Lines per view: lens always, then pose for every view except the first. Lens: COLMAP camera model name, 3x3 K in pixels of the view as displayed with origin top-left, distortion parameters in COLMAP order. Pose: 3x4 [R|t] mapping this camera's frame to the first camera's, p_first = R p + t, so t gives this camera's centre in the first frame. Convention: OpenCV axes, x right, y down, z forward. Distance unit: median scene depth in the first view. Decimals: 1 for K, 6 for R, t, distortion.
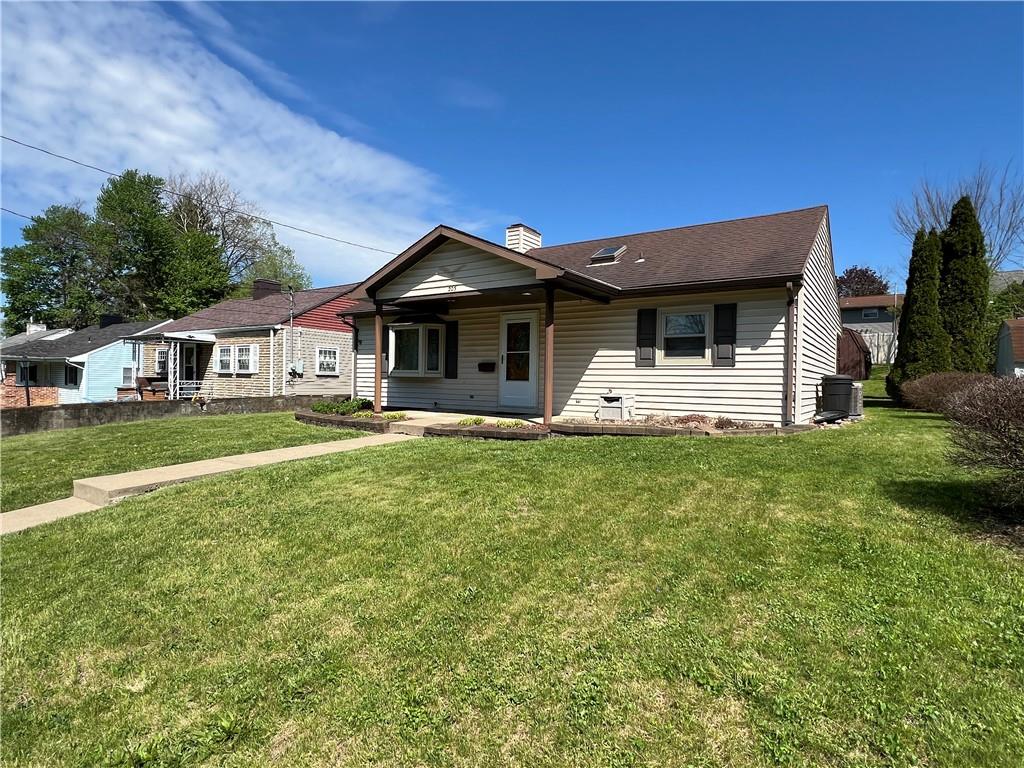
lens RADIAL K [[546.6, 0, 508.2], [0, 546.6, 387.6], [0, 0, 1]] dist [-0.002254, 0.001609]
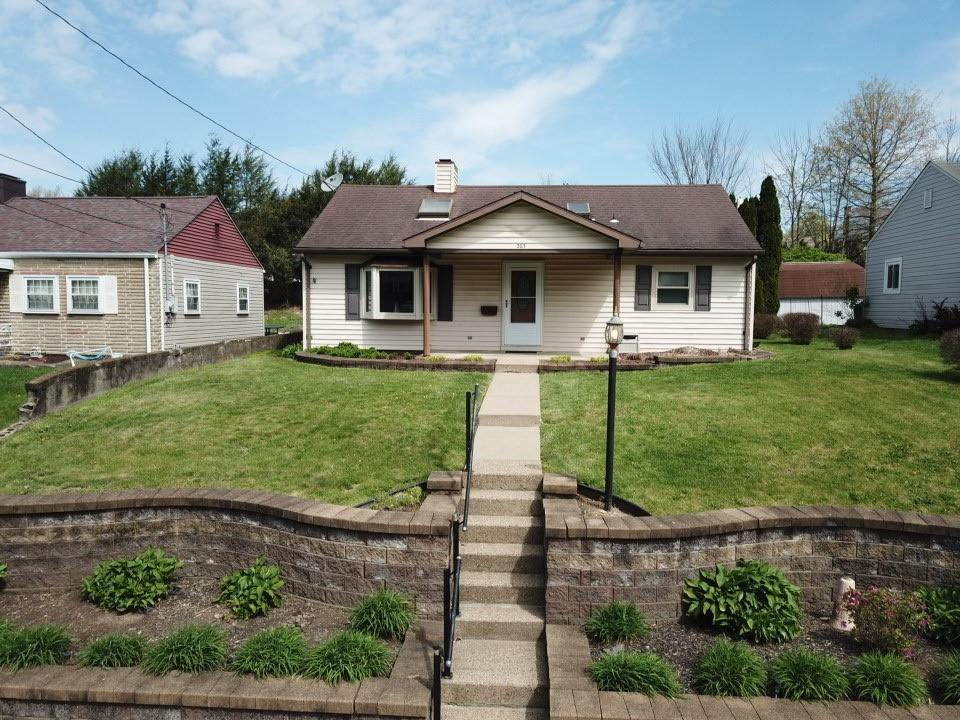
lens RADIAL K [[730.8, 0, 481.6], [0, 730.8, 368.5], [0, 0, 1]] dist [0.017674, -0.020310]
pose [[0.864596, -0.052084, 0.499761, -0.868586], [0.012308, 0.996510, 0.082563, -0.046013], [-0.502317, -0.065232, 0.862219, -0.275836]]
